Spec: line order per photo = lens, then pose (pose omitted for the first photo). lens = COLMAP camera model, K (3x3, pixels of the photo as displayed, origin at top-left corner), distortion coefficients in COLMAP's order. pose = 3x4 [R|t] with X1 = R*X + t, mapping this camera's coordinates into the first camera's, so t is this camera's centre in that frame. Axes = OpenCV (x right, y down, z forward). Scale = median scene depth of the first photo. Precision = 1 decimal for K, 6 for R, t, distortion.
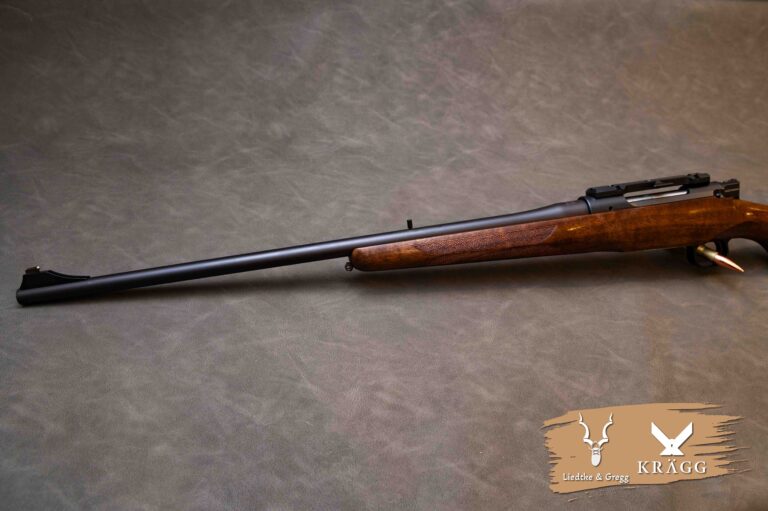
lens RADIAL K [[529.7, 0, 381.2], [0, 529.7, 255.9], [0, 0, 1]] dist [-0.127631, 0.066344]
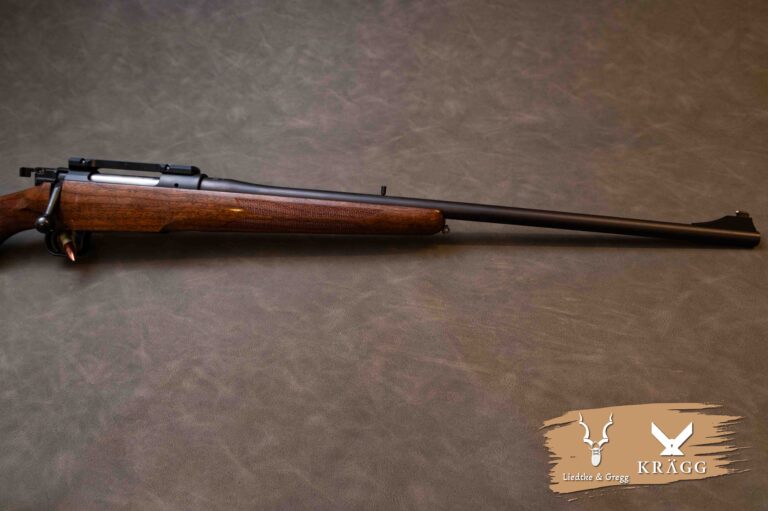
lens RADIAL K [[529.7, 0, 381.6], [0, 529.7, 267.6], [0, 0, 1]] dist [-0.127631, 0.066344]
pose [[0.948641, 0.084542, -0.304849, 0.780452], [-0.067552, 0.995539, 0.065875, -0.034613], [0.309058, -0.041898, 0.950120, 0.154915]]
